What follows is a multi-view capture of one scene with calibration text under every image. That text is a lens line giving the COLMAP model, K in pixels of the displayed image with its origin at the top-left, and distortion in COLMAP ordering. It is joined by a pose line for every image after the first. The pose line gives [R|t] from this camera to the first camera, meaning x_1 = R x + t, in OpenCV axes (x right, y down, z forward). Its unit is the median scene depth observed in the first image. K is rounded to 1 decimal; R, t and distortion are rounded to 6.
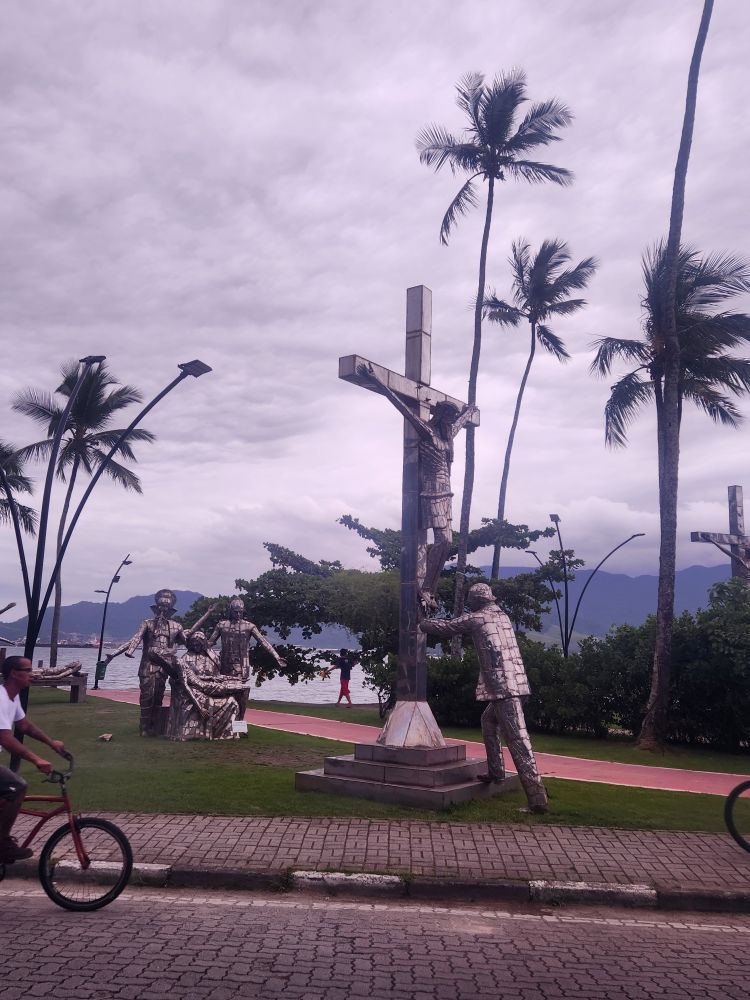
lens RADIAL K [[786.2, 0, 412.6], [0, 786.2, 491.6], [0, 0, 1]] dist [0.060795, -0.003095]
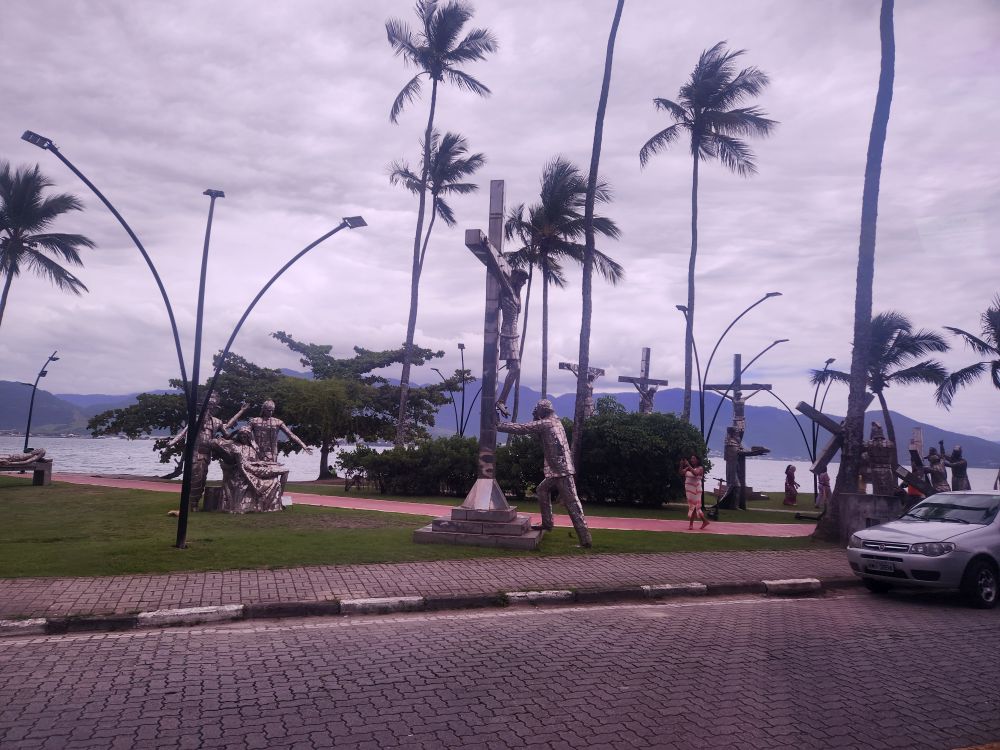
lens RADIAL K [[614.0, 0, 462.7], [0, 614.0, 371.6], [0, 0, 1]] dist [0.087762, -0.057136]
pose [[0.923232, 0.046552, 0.381412, -0.221889], [-0.081613, 0.993742, 0.076260, -0.004254], [-0.375475, -0.101534, 0.921254, 0.003983]]
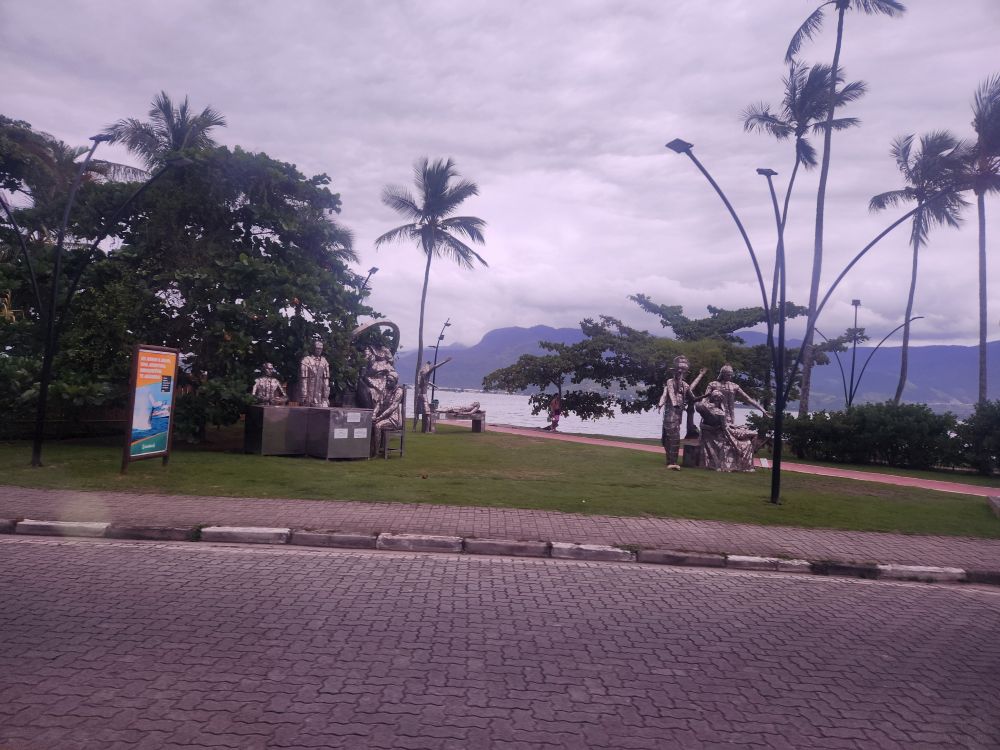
lens RADIAL K [[614.0, 0, 462.7], [0, 614.0, 371.6], [0, 0, 1]] dist [0.087762, -0.057136]
pose [[0.997723, 0.026760, 0.061907, -0.504580], [-0.037105, 0.984307, 0.172522, -0.008682], [-0.056319, -0.174426, 0.983058, 0.021724]]
